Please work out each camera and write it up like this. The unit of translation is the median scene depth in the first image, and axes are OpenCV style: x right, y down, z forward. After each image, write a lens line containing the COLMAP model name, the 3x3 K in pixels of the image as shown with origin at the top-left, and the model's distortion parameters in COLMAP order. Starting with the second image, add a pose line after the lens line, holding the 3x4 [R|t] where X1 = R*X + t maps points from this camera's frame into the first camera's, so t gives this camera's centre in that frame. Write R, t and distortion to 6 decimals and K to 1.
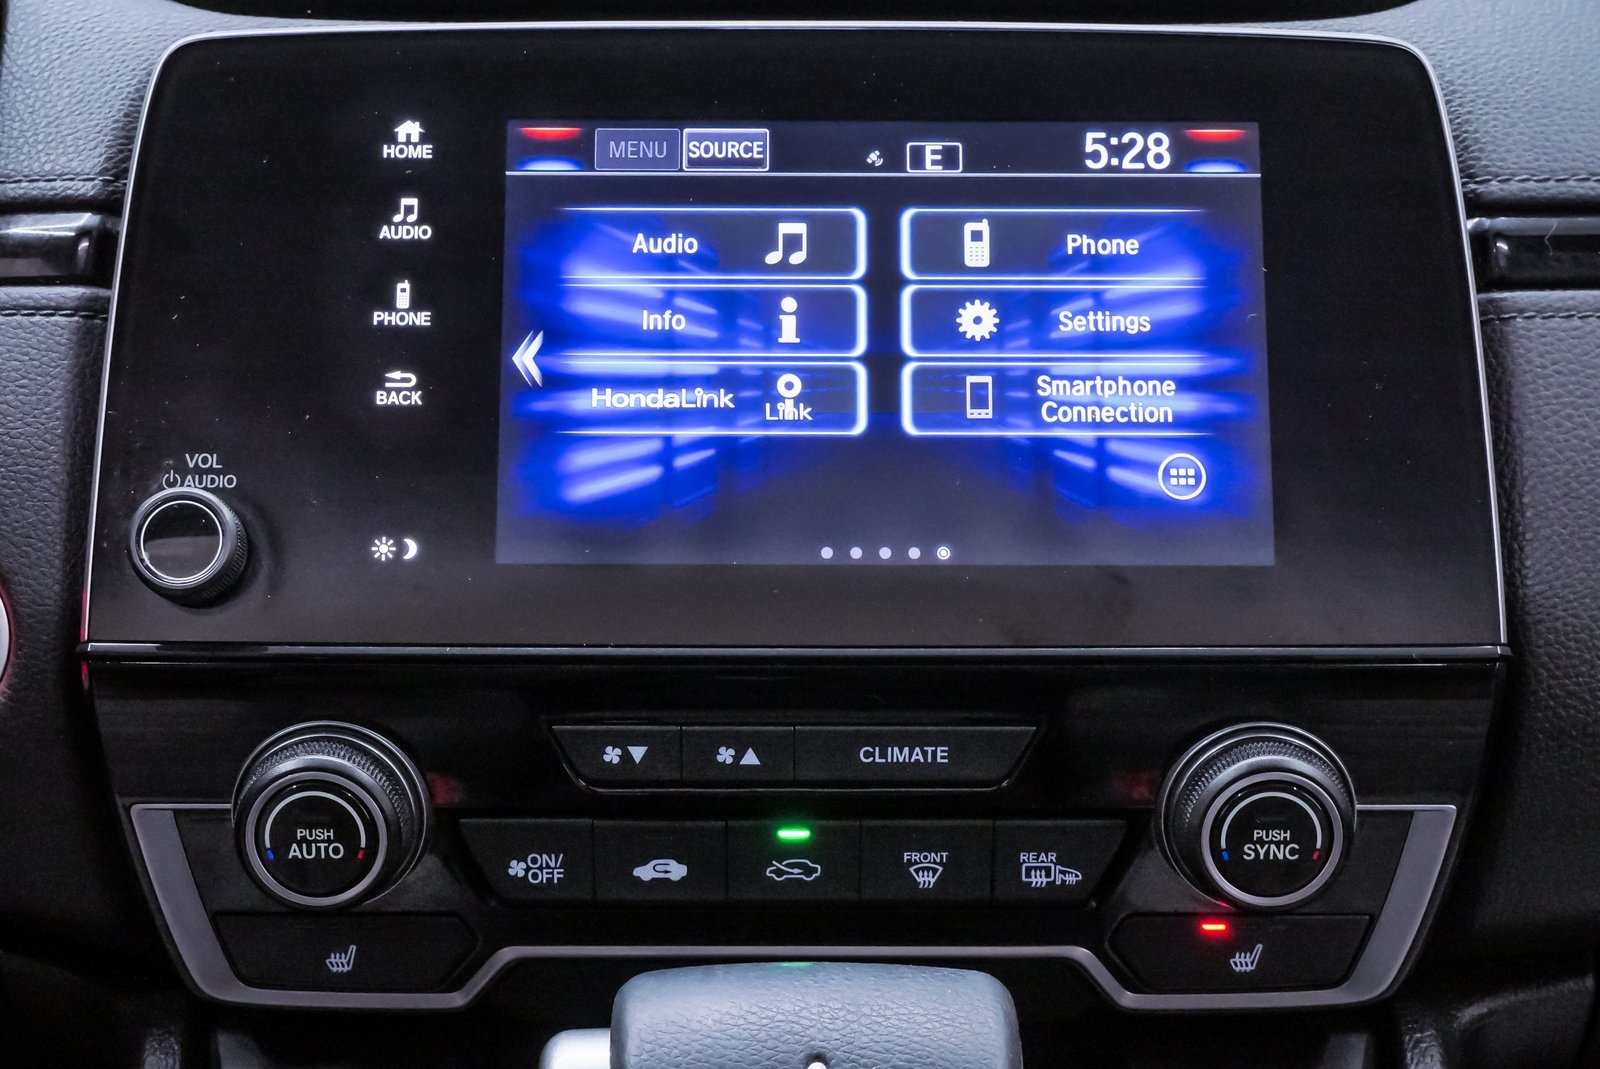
lens RADIAL K [[2491.9, 0, 800.0], [0, 2491.9, 534.5], [0, 0, 1]] dist [0.033038, 0.040233]
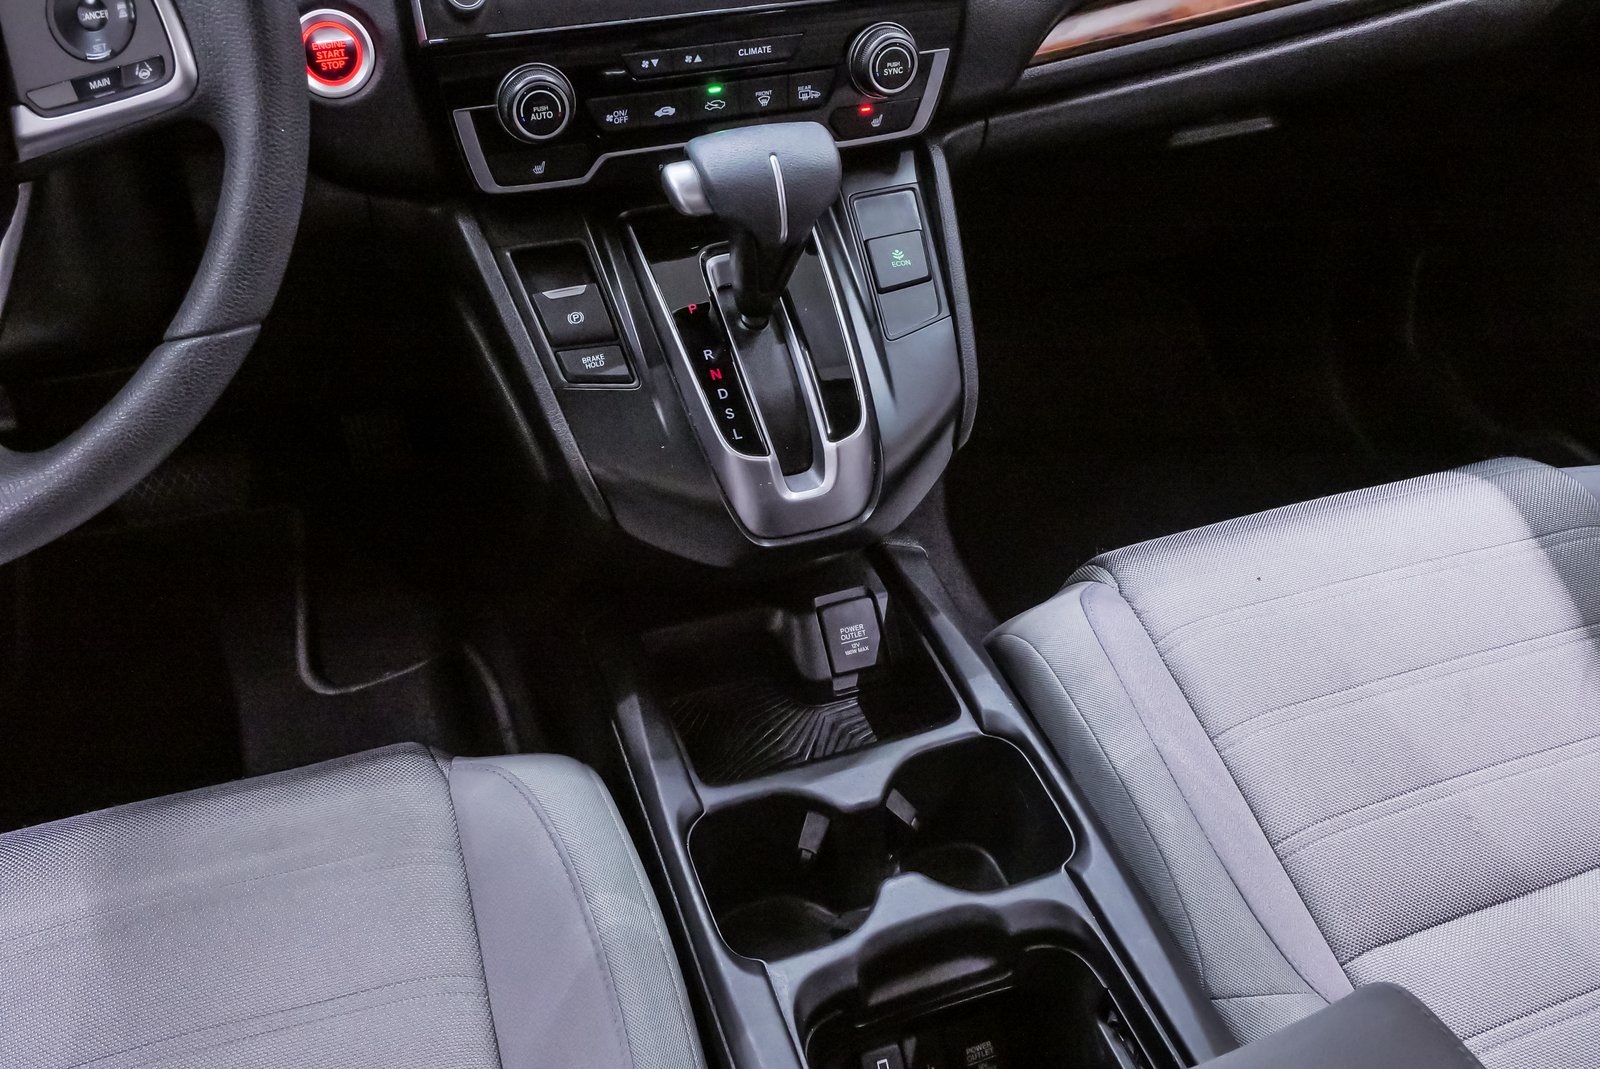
lens RADIAL K [[1408.4, 0, 800.0], [0, 1408.4, 534.5], [0, 0, 1]] dist [-0.013178, 0.001537]
pose [[0.938740, -0.209015, 0.274006, -0.404925], [0.109325, 0.934630, 0.338401, 0.067226], [-0.326825, -0.287715, 0.900225, -0.449065]]
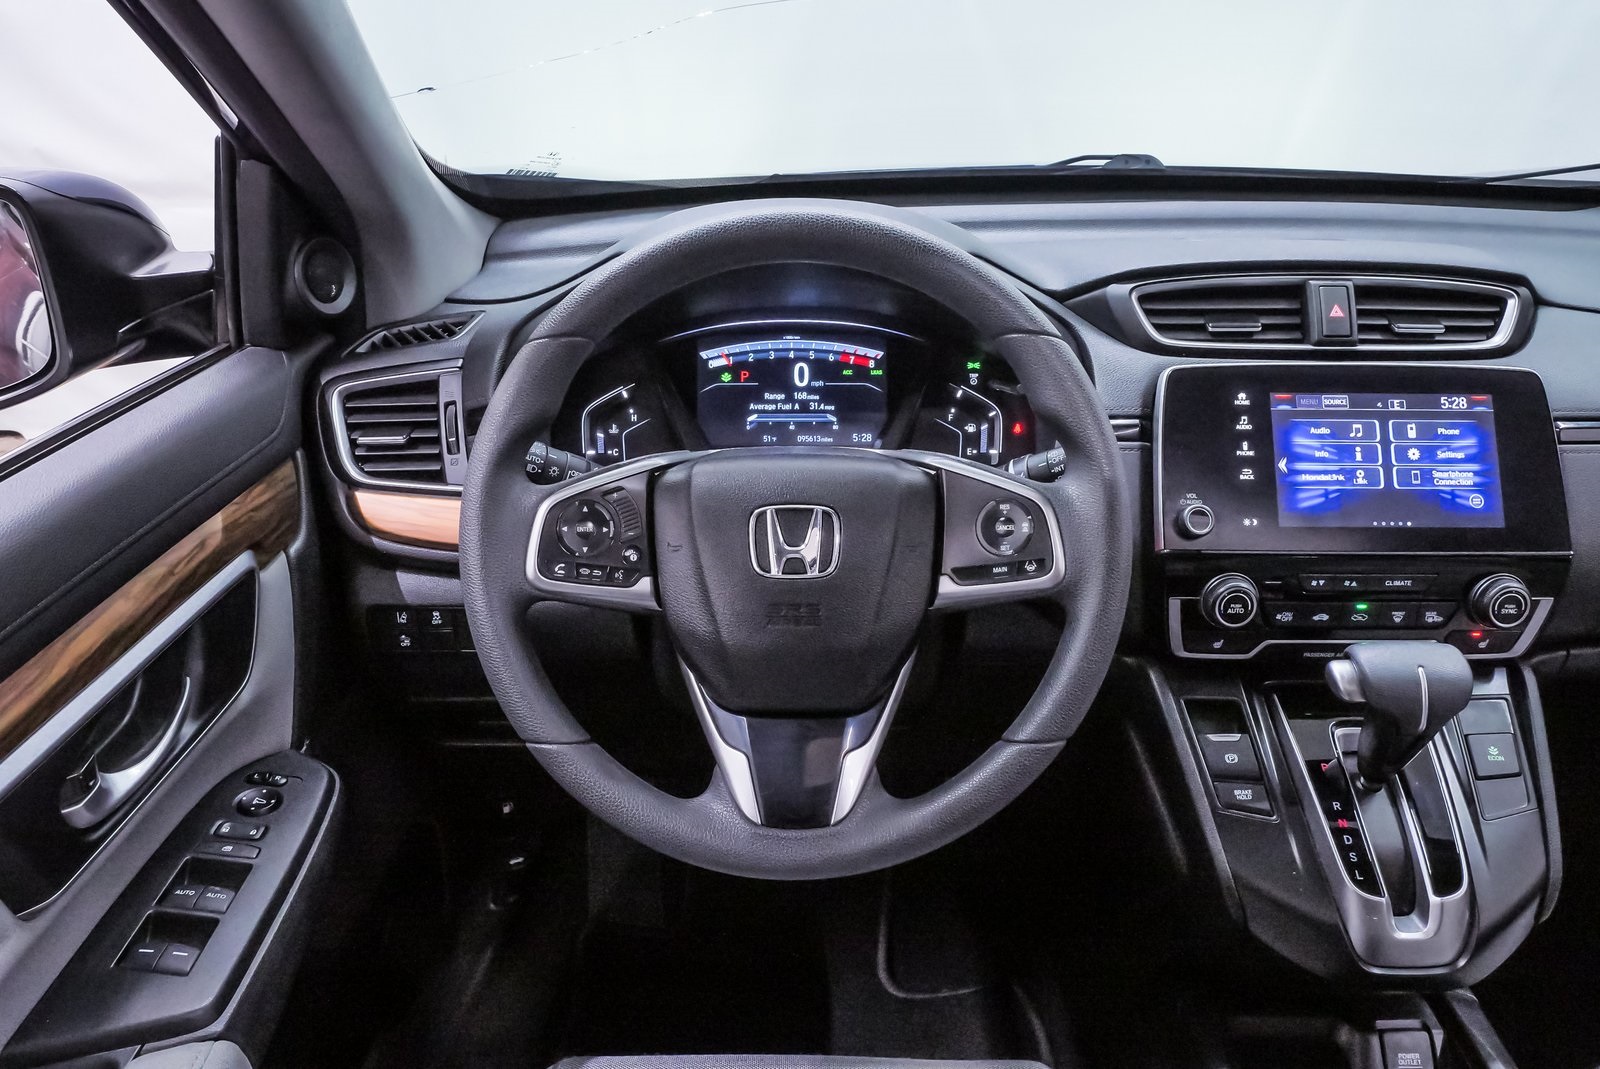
lens RADIAL K [[1185.2, 0, 801.6], [0, 1185.2, 522.7], [0, 0, 1]] dist [-0.037671, 0.007975]
pose [[0.999987, 0.001690, -0.004891, -0.746270], [-0.001530, 0.999468, 0.032564, -0.043854], [0.004943, -0.032556, 0.999458, -0.587952]]
